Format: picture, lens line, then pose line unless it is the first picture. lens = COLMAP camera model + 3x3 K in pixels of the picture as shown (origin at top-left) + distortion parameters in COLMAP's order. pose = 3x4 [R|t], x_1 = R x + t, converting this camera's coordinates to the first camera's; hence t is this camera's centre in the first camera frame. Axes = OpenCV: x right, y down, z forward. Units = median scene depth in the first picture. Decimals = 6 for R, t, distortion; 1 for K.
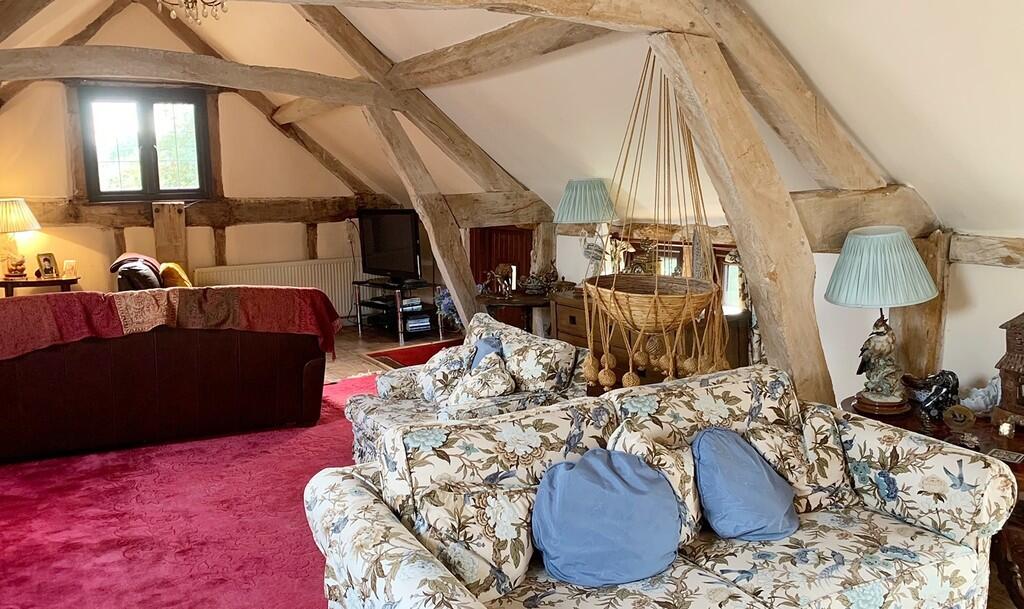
lens RADIAL K [[1029.3, 0, 511.2], [0, 1029.3, 302.9], [0, 0, 1]] dist [0.063749, 0.000000]
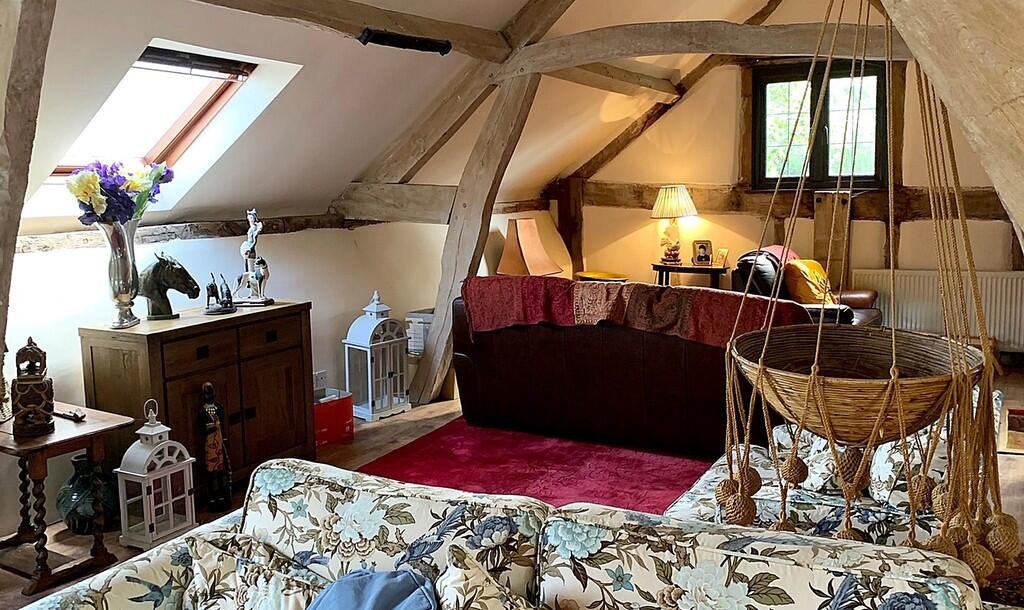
lens RADIAL K [[1029.3, 0, 512.1], [0, 1029.3, 307.5], [0, 0, 1]] dist [0.063749, 0.000000]
pose [[0.471794, 0.118940, -0.873650, 0.419810], [-0.105328, 0.991367, 0.078086, -0.051989], [0.875395, 0.055180, 0.480248, 0.459494]]
